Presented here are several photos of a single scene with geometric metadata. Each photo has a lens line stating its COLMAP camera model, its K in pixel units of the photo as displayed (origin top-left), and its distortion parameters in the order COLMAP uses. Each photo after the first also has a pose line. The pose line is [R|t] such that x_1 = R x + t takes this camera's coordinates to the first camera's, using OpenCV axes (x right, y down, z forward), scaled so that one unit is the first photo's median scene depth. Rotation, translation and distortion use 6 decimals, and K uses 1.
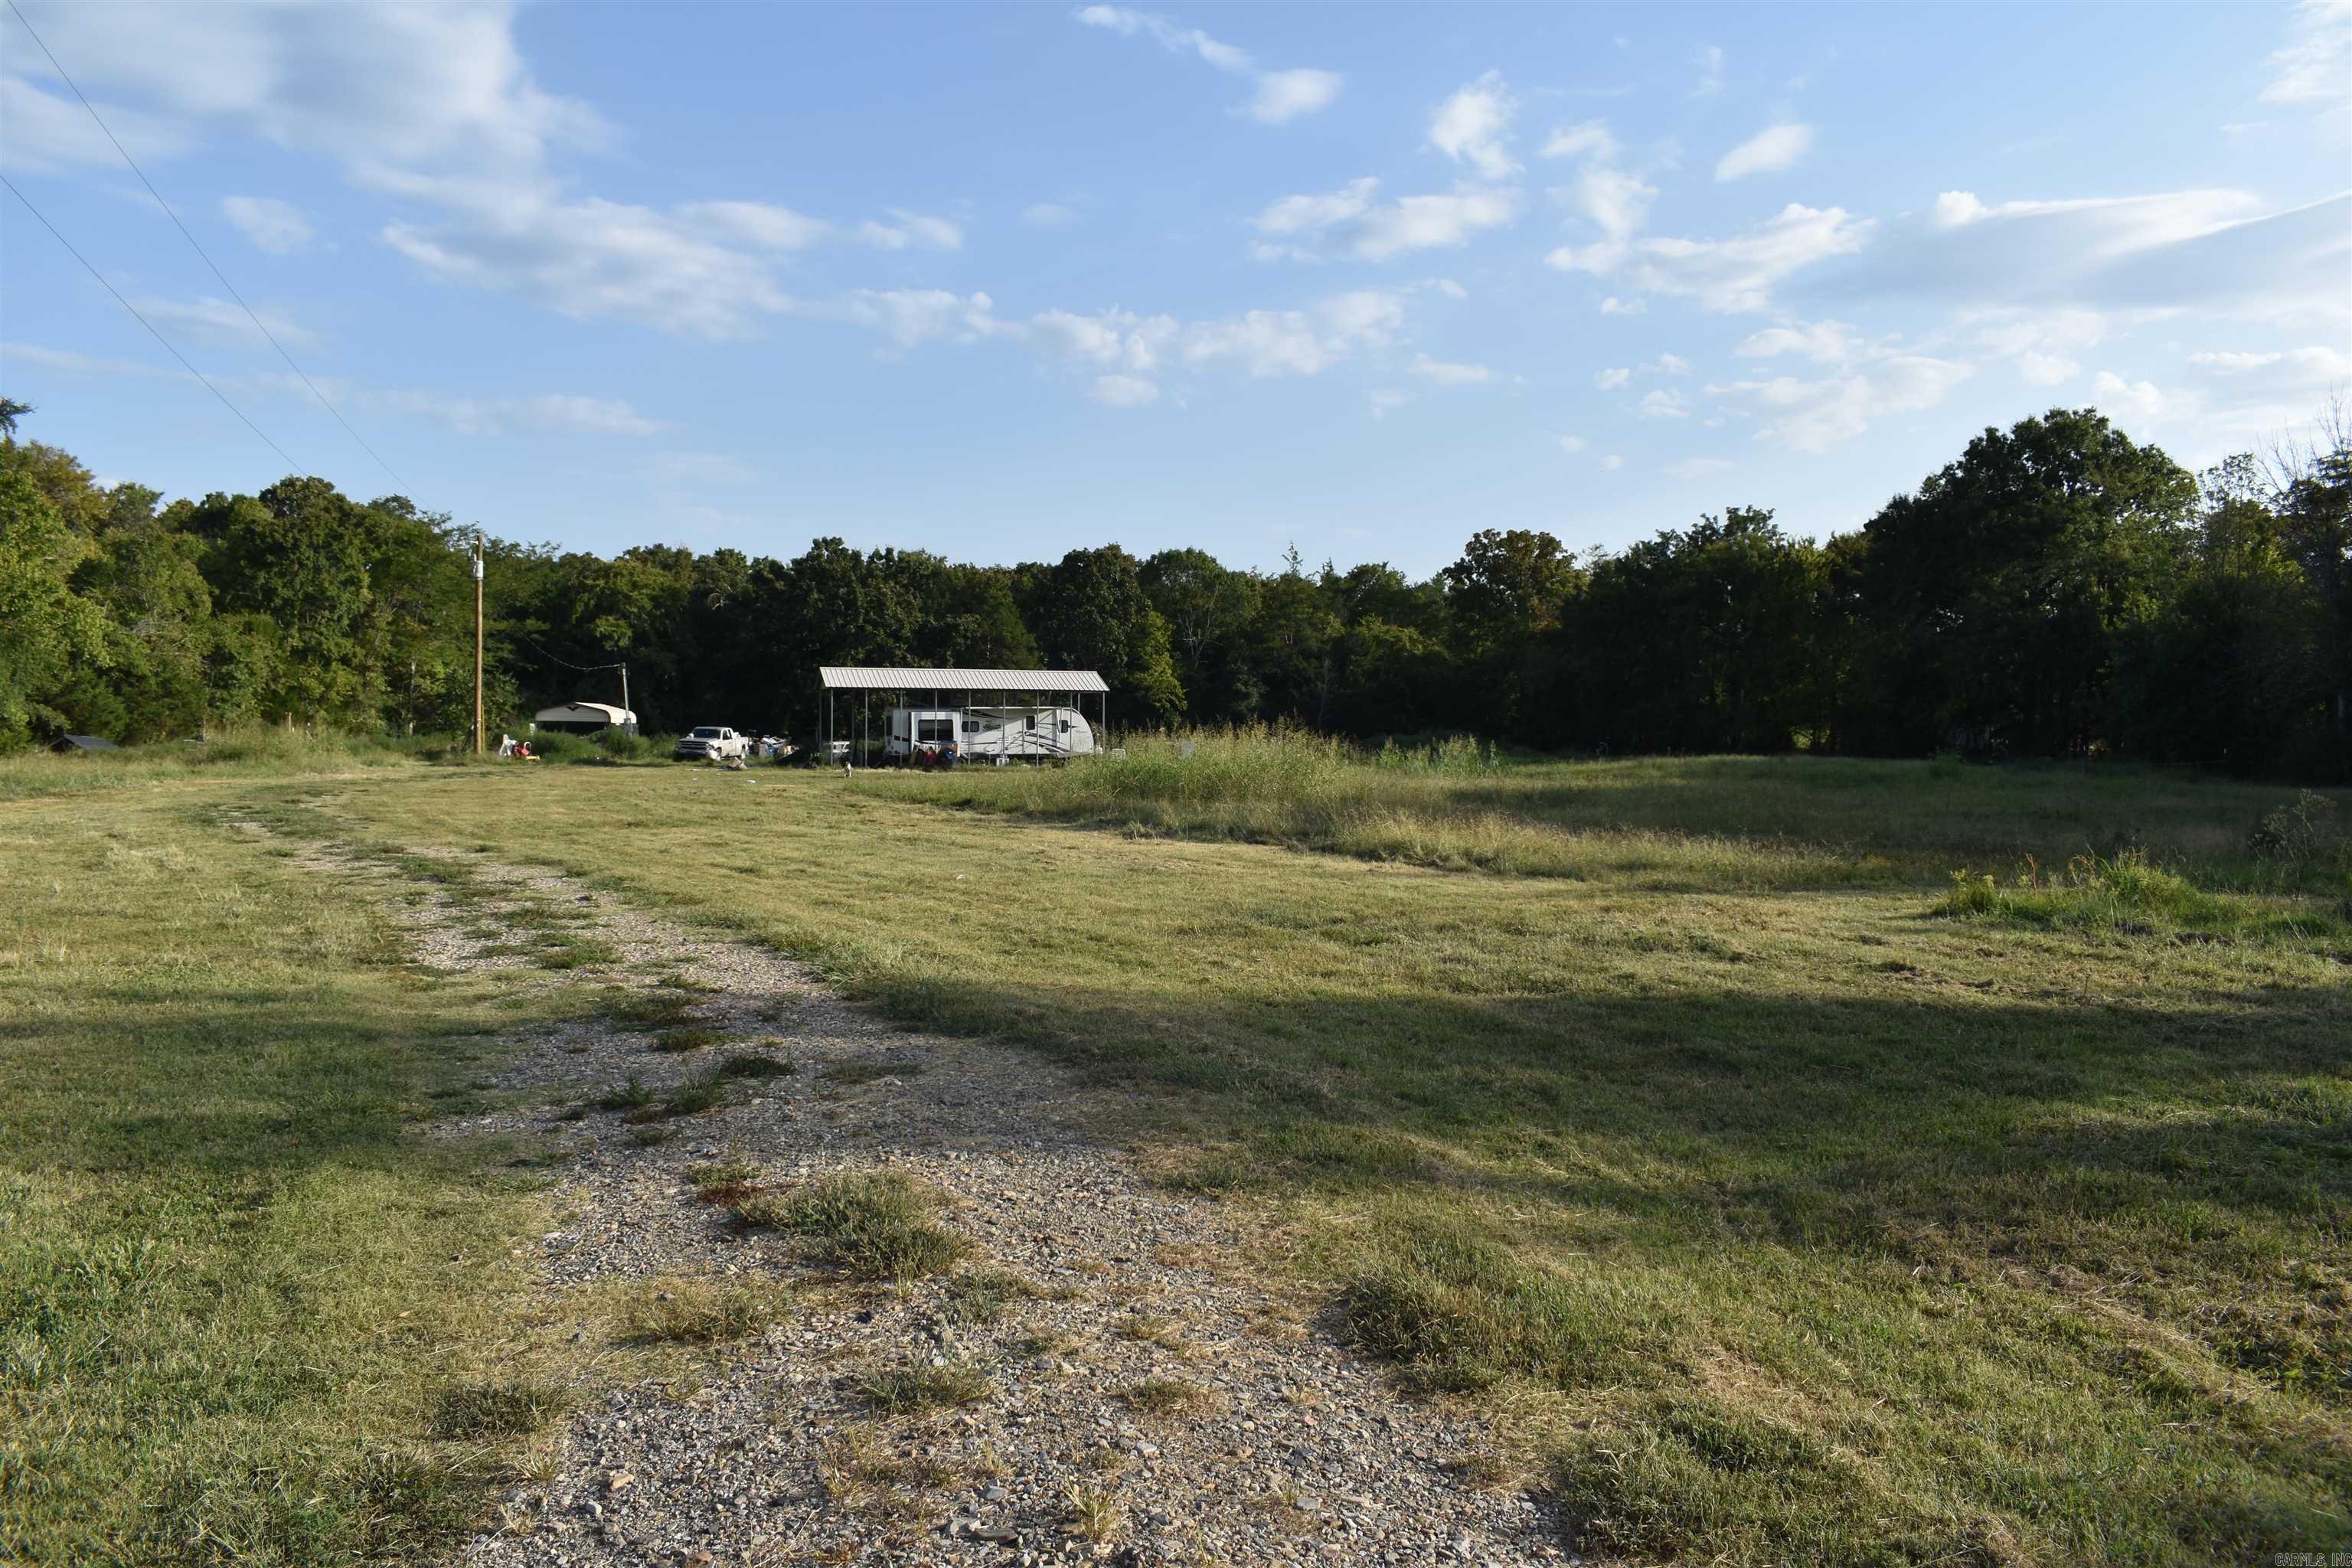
lens RADIAL K [[1854.6, 0, 1164.5], [0, 1854.6, 787.8], [0, 0, 1]] dist [-0.092920, 0.017332]
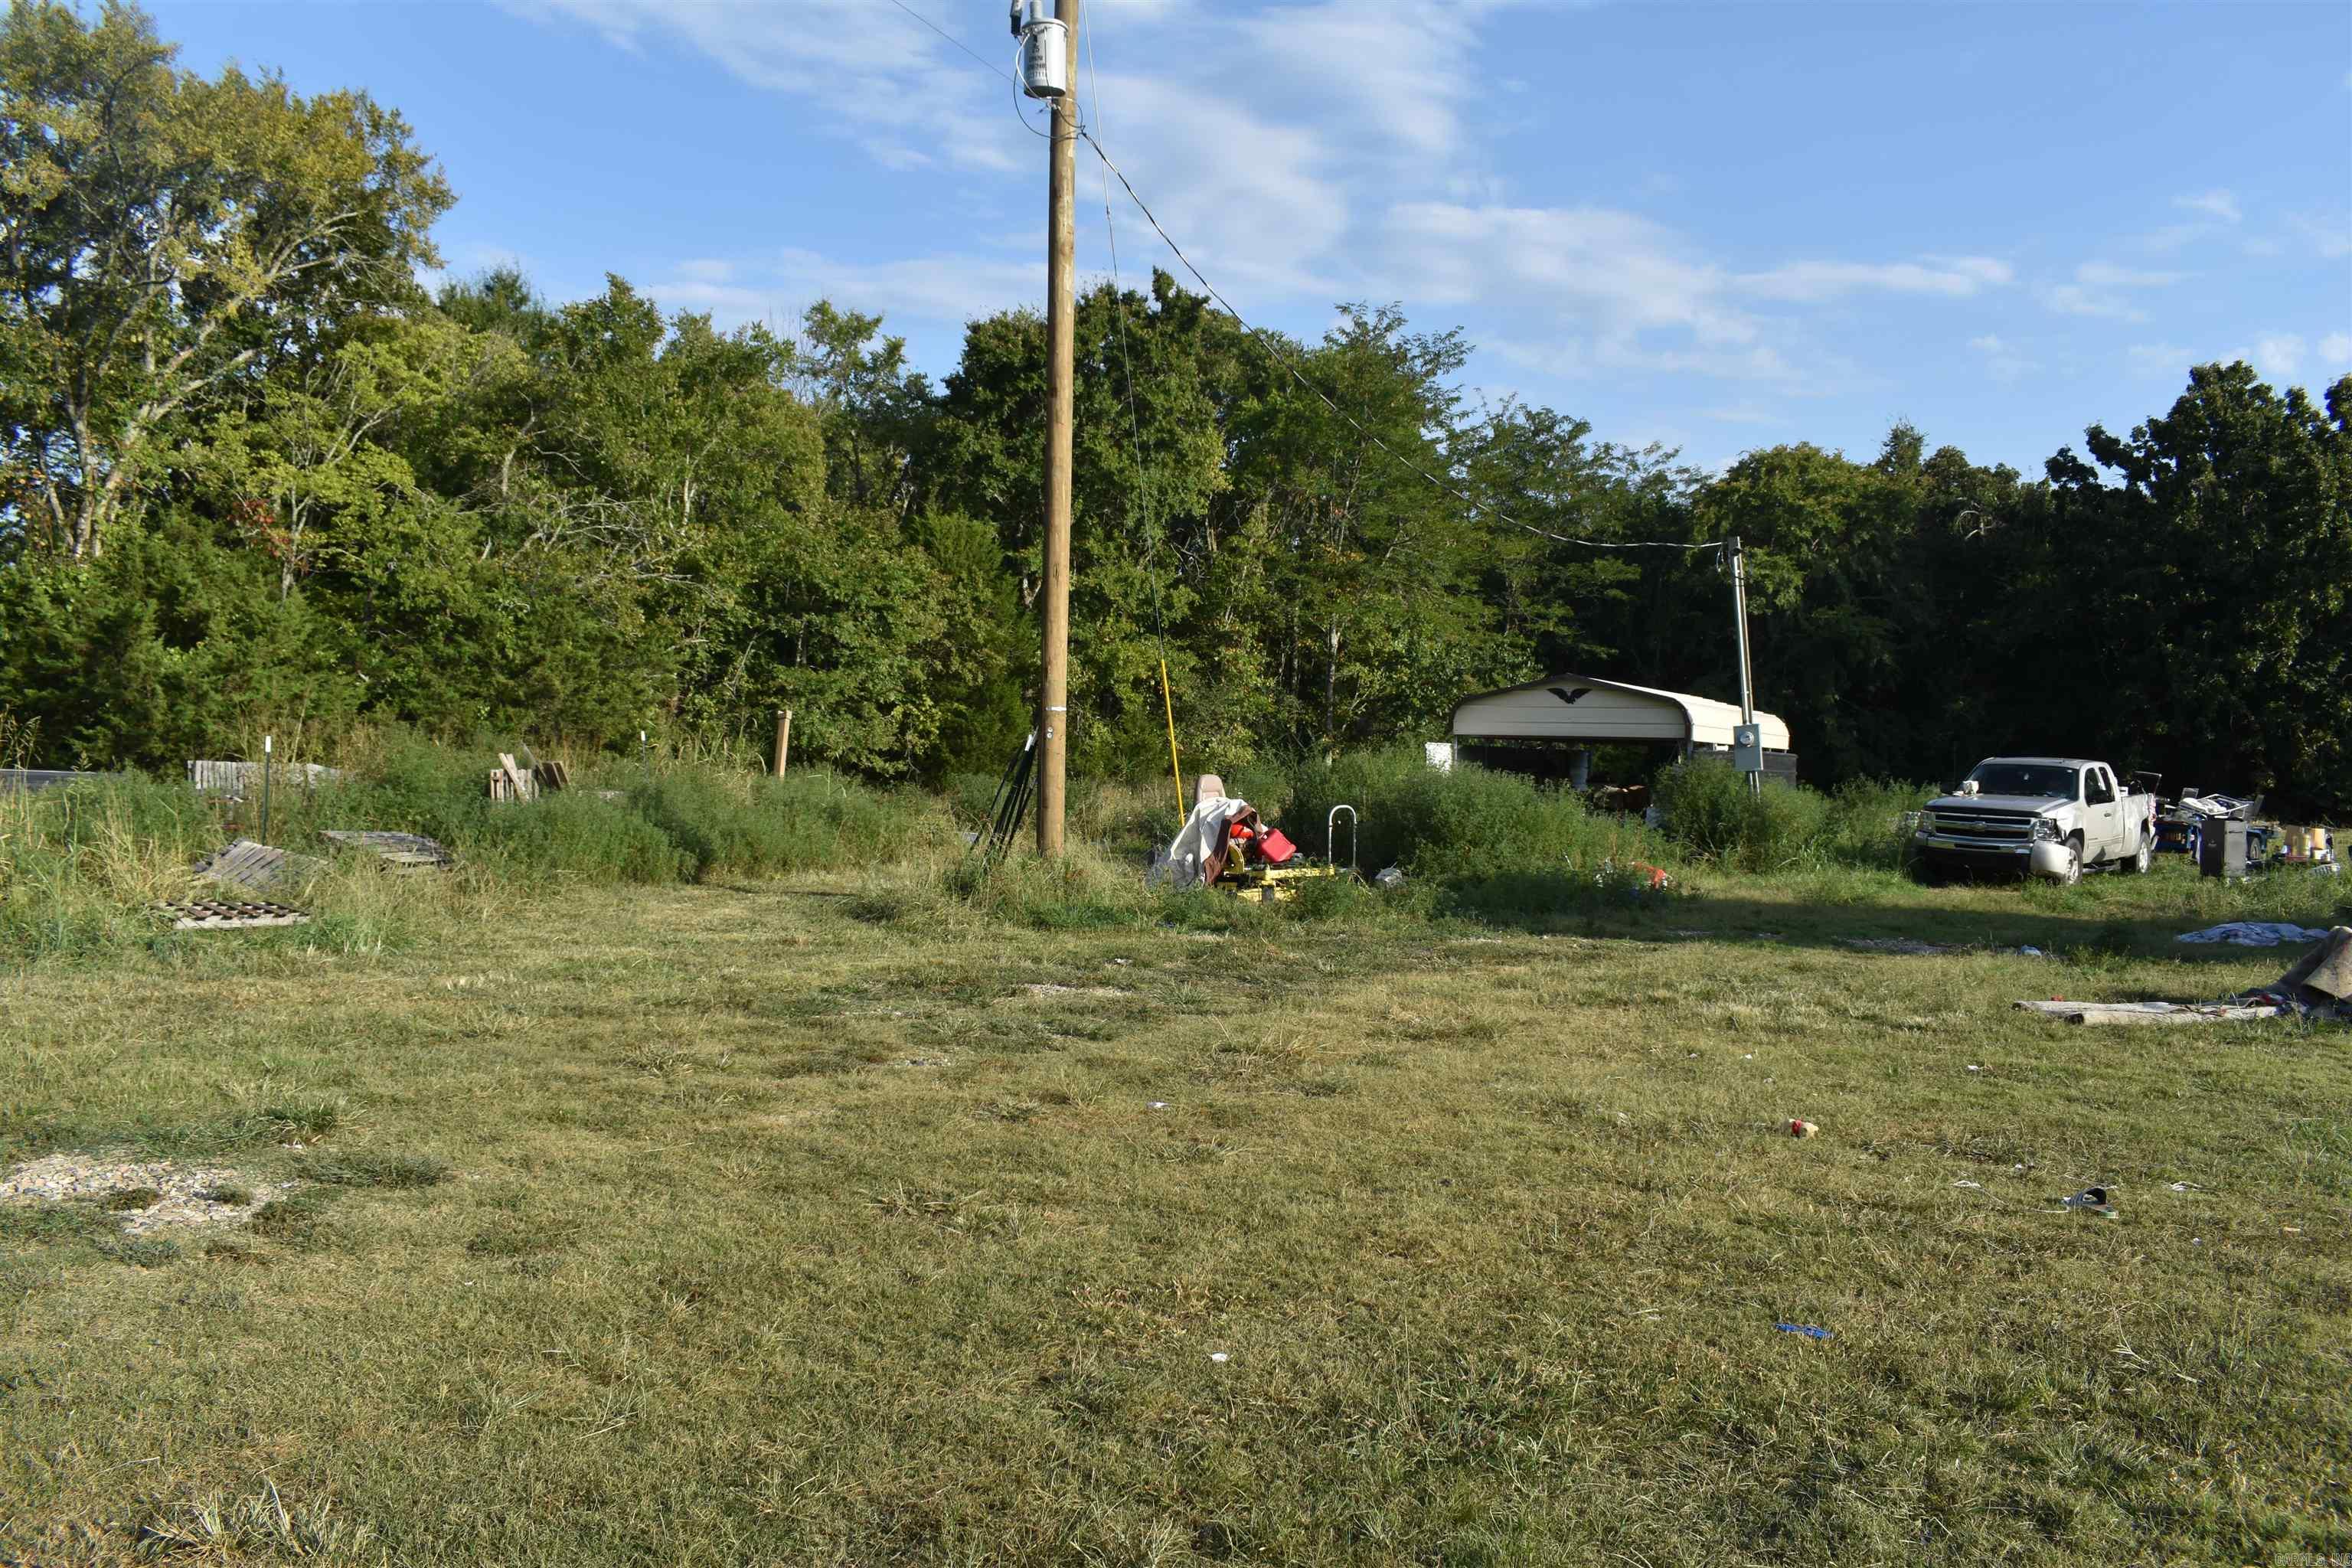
lens RADIAL K [[1854.6, 0, 1164.5], [0, 1854.6, 787.8], [0, 0, 1]] dist [-0.092920, 0.017332]
pose [[0.808590, 0.008997, -0.588304, -0.457794], [-0.024630, 0.999524, -0.018568, -0.047700], [0.587857, 0.029504, 0.808427, 1.668970]]
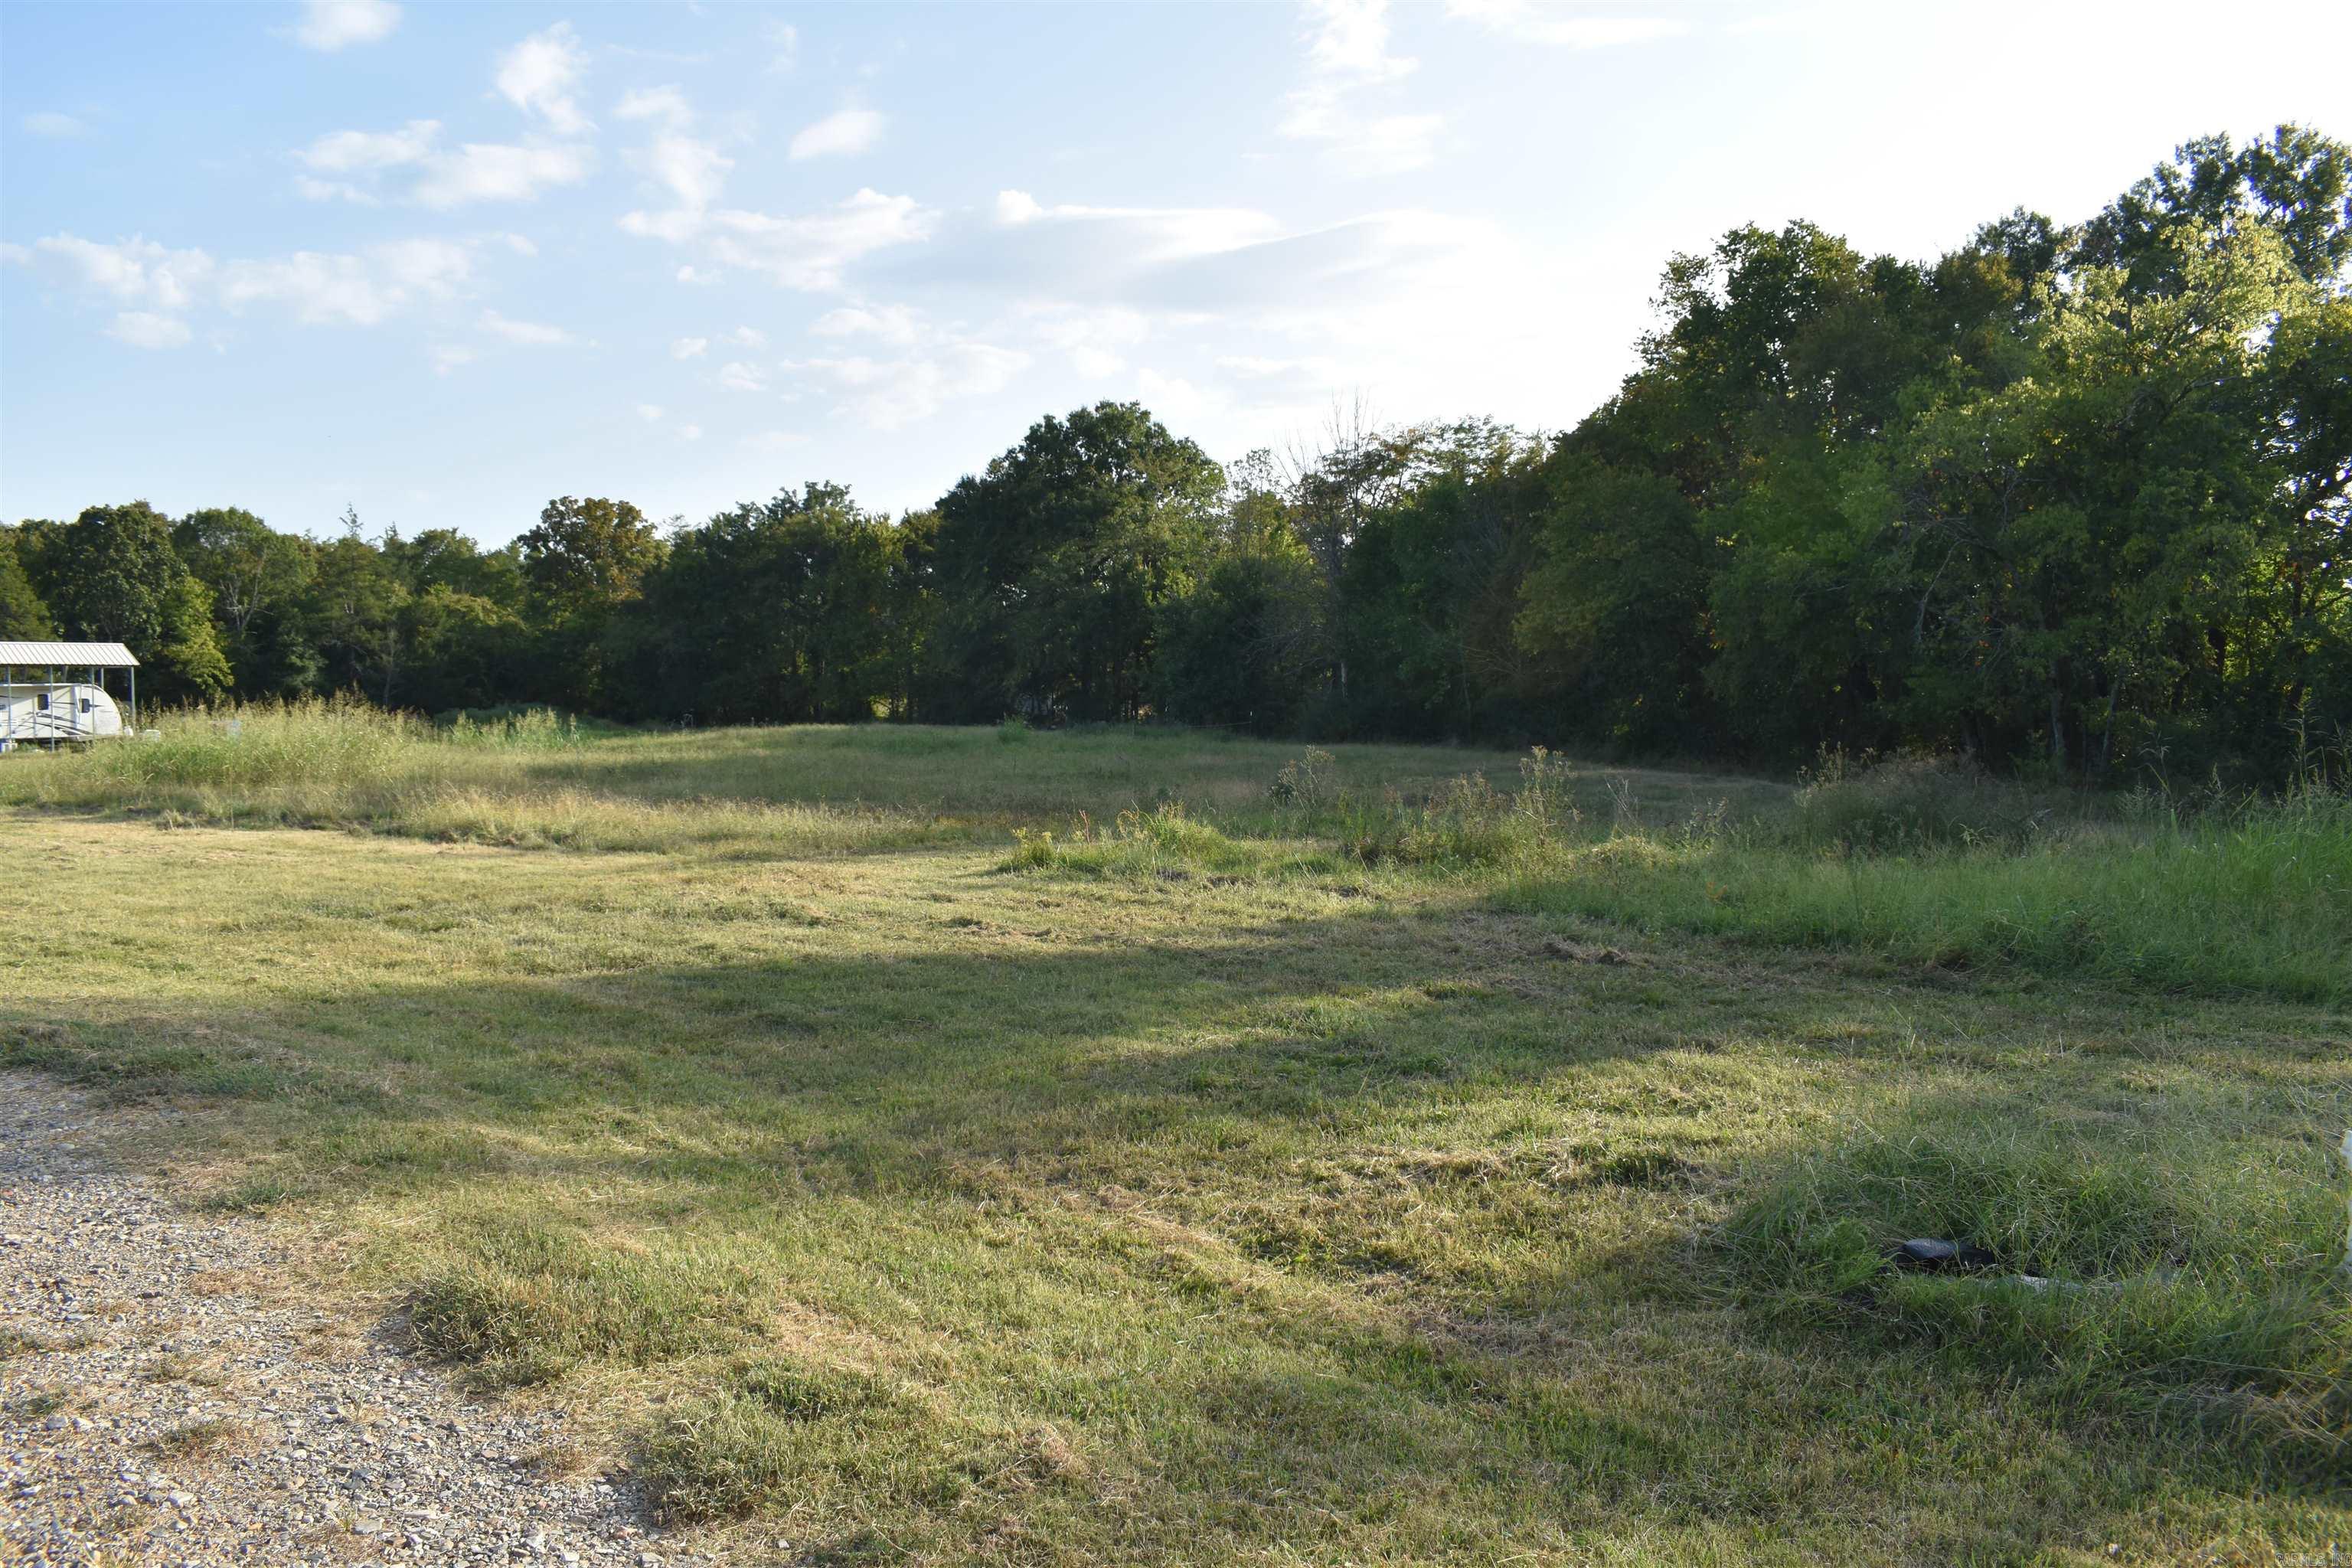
lens RADIAL K [[1854.6, 0, 1164.5], [0, 1854.6, 787.8], [0, 0, 1]] dist [-0.092920, 0.017332]
pose [[0.885296, -0.030798, 0.464007, 0.007061], [0.023670, 0.999495, 0.021181, 0.000406], [-0.464425, -0.007768, 0.885578, -0.002102]]
